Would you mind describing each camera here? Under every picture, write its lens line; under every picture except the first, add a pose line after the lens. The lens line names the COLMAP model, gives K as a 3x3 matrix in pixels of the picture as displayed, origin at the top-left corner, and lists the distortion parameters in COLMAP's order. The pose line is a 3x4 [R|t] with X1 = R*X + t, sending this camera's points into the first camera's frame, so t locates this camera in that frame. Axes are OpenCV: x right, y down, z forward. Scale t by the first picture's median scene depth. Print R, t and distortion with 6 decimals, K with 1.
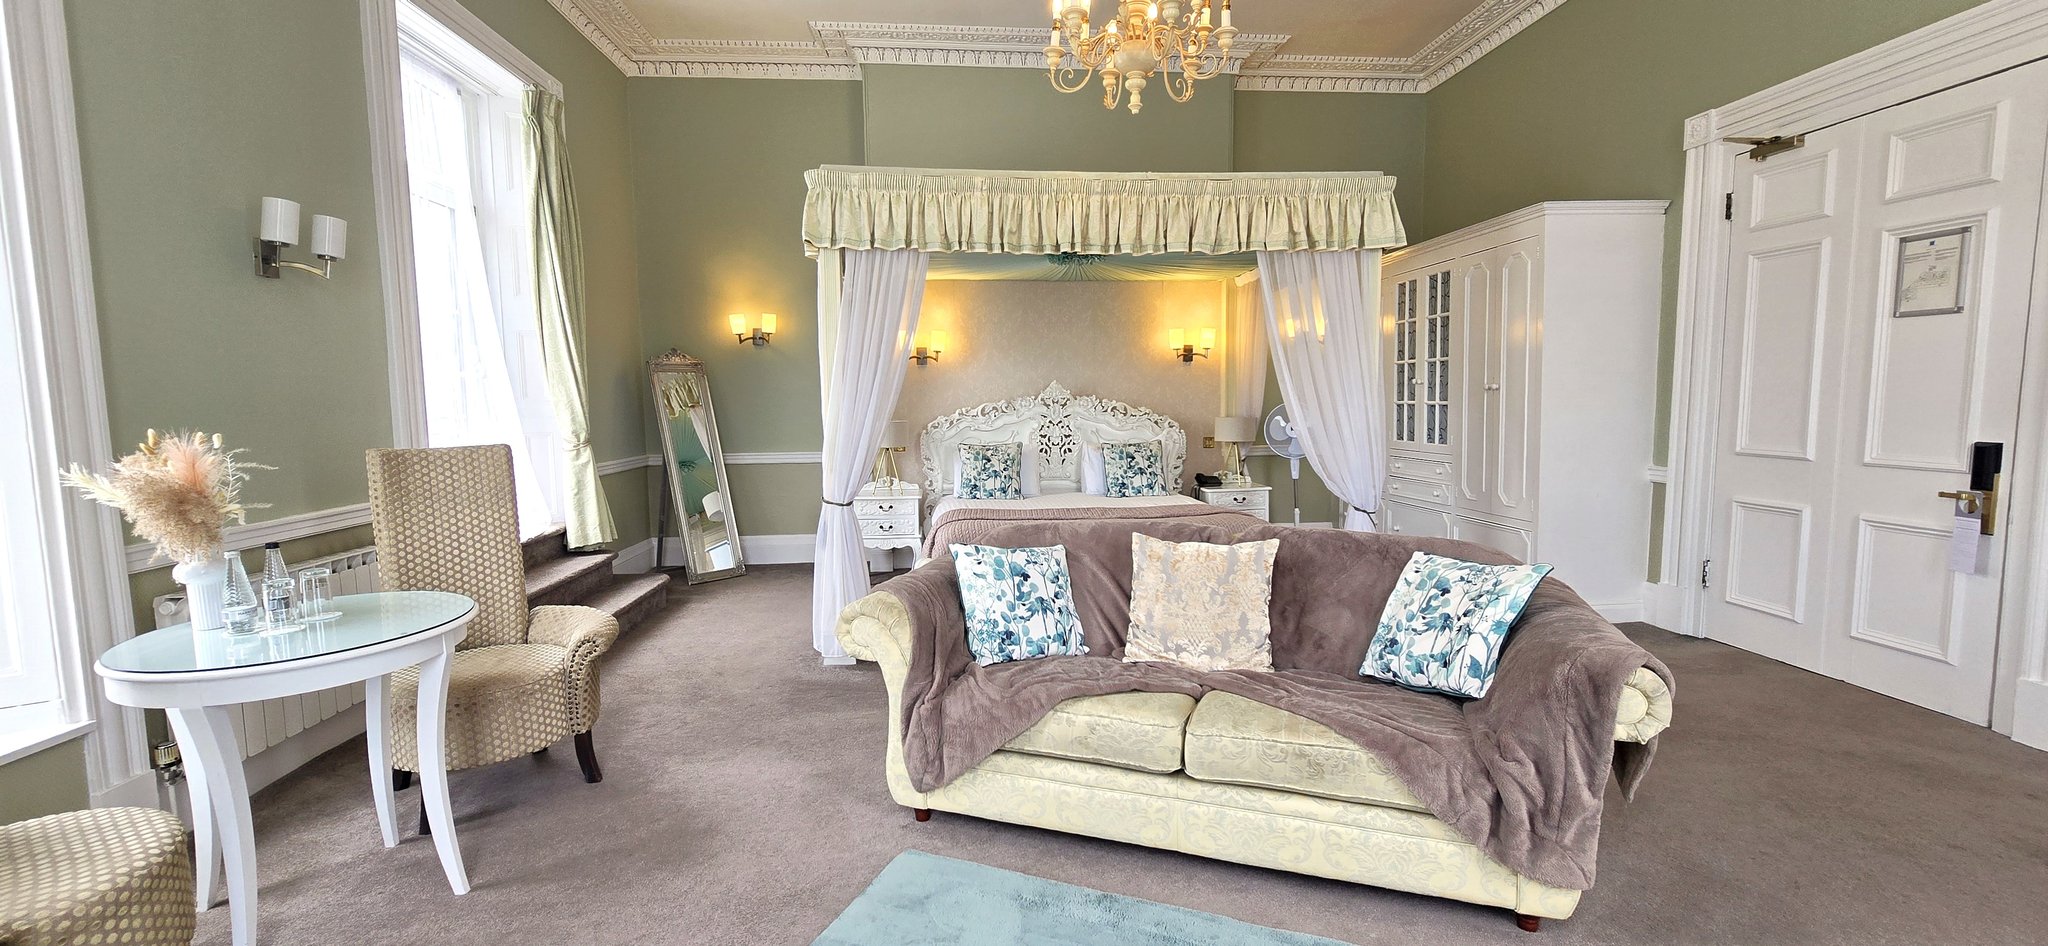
lens RADIAL K [[846.7, 0, 1029.3], [0, 846.7, 481.1], [0, 0, 1]] dist [-0.003956, 0.000045]
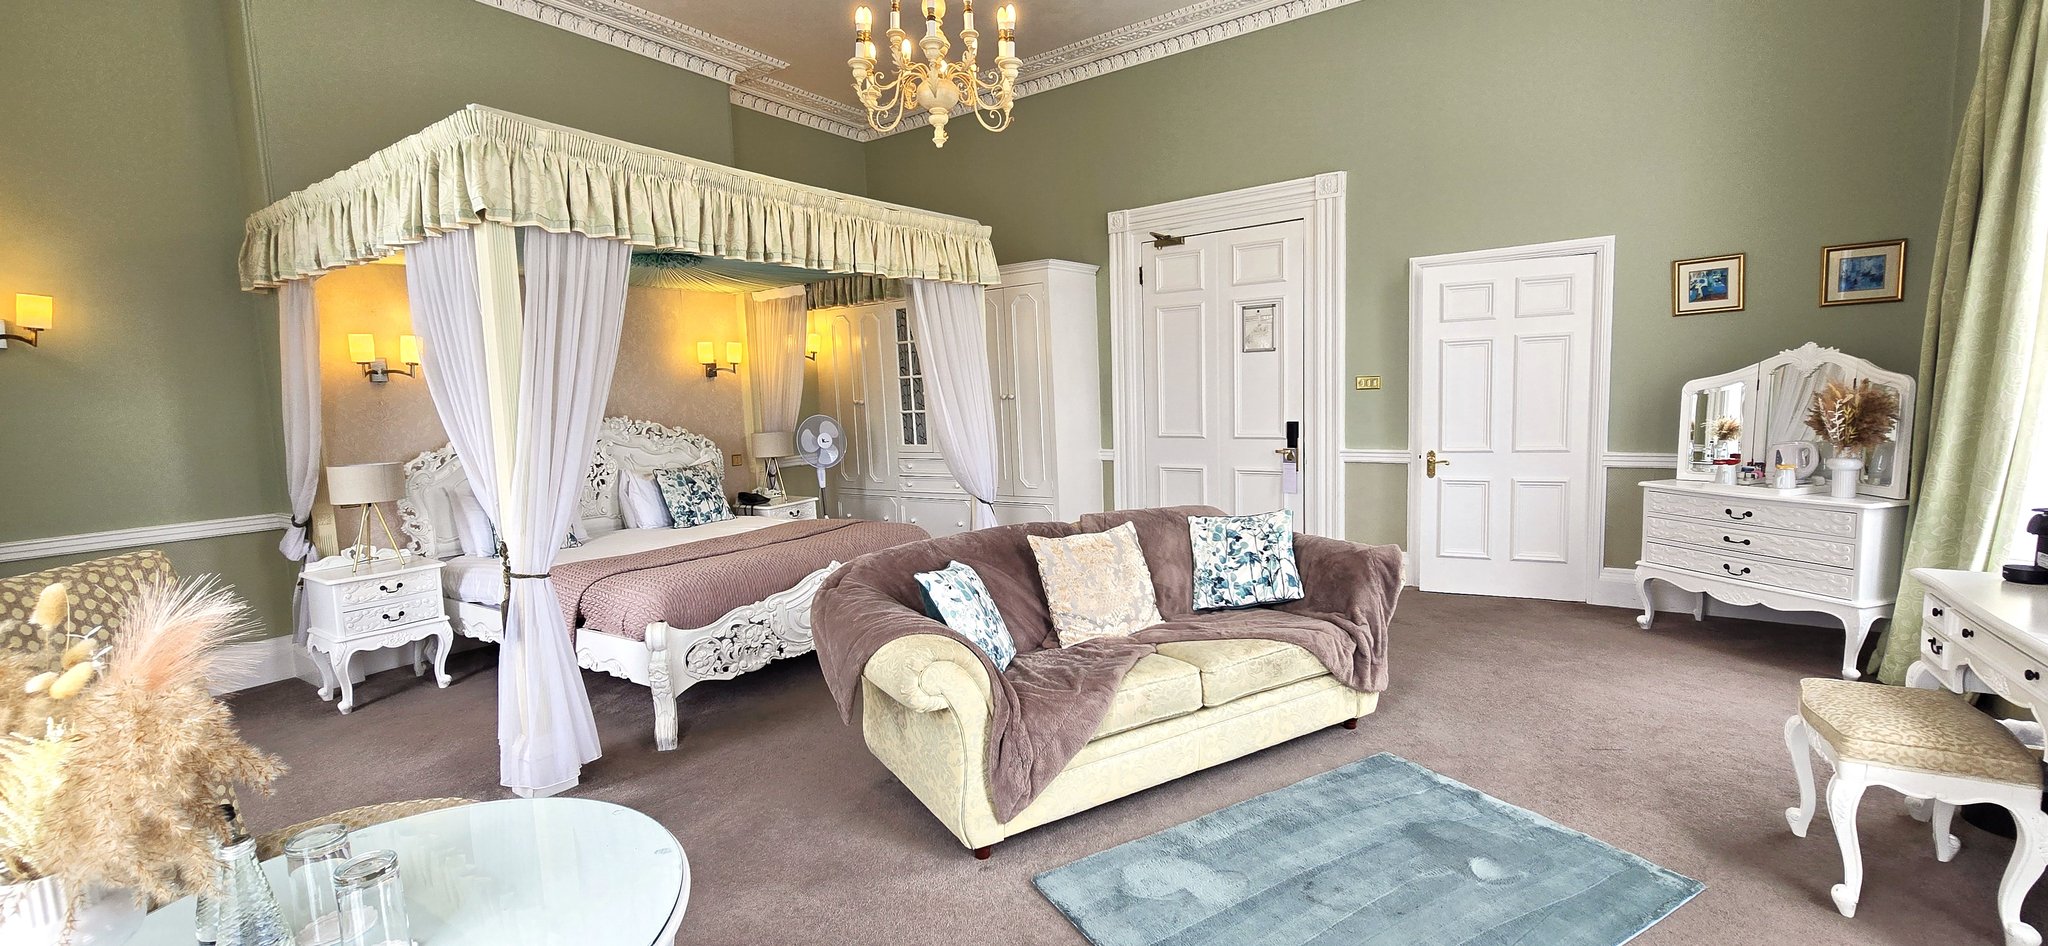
lens RADIAL K [[846.7, 0, 1027.1], [0, 846.7, 477.4], [0, 0, 1]] dist [-0.003956, 0.000045]
pose [[0.633118, -0.093600, 0.768375, -0.528053], [0.106218, 0.993777, 0.033536, -0.037775], [-0.766733, 0.060383, 0.639121, 0.210994]]
